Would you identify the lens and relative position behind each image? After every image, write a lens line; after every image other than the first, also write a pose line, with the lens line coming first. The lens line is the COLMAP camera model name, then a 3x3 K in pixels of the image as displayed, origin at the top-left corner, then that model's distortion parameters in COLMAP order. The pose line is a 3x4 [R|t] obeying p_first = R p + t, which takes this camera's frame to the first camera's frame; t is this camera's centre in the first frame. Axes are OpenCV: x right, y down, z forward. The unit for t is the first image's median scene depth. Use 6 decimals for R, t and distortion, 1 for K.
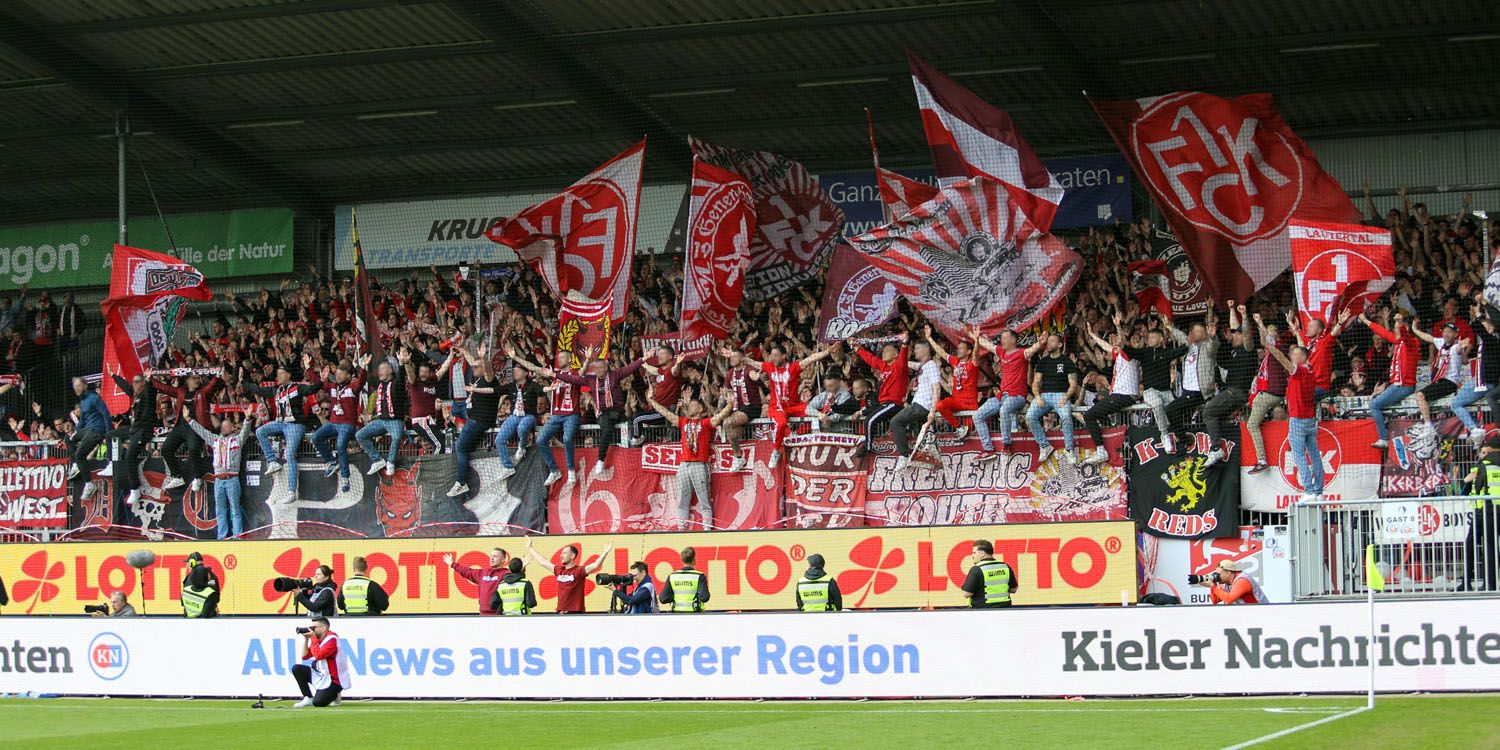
lens RADIAL K [[3218.0, 0, 750.4], [0, 3218.0, 268.4], [0, 0, 1]] dist [-0.334247, 0.296995]
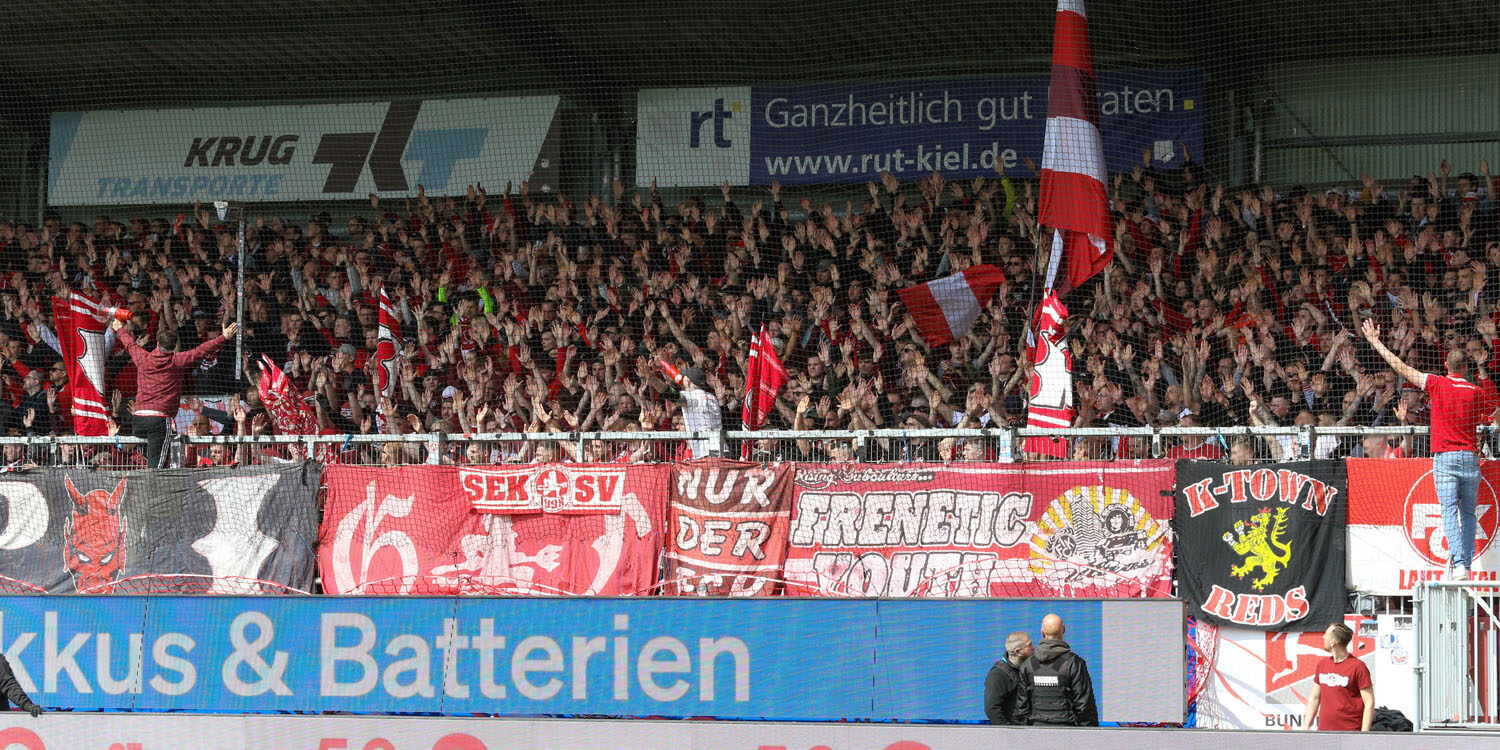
lens RADIAL K [[4380.9, 0, 750.0], [0, 4380.9, 375.0], [0, 0, 1]] dist [-0.111761, 1.362760]
pose [[0.999506, 0.029463, 0.010962, 0.017121], [-0.029771, 0.999132, 0.029126, 0.007412], [-0.010095, -0.029438, 0.999516, 0.081745]]
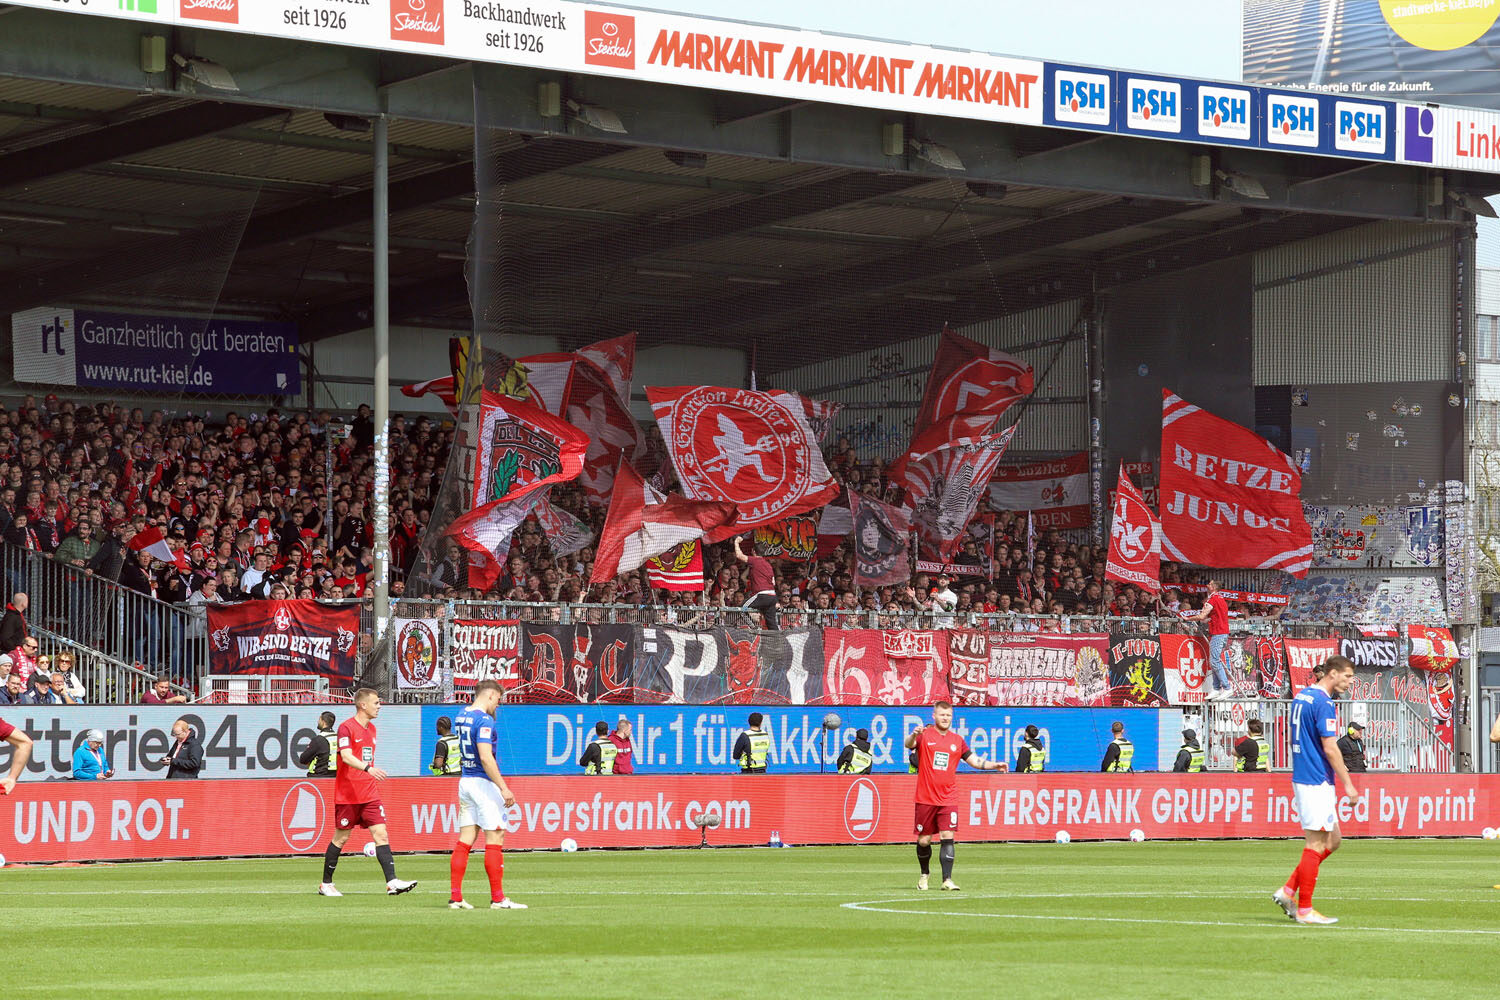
lens RADIAL K [[8128.3, 0, 749.5], [0, 8128.3, 524.8], [0, 0, 1]] dist [1.221772, 17.450355]
pose [[0.258185, 0.044575, 0.965067, -2.958053], [-0.093533, 0.995396, -0.020953, 0.085017], [-0.961557, -0.084856, 0.261165, 0.281856]]
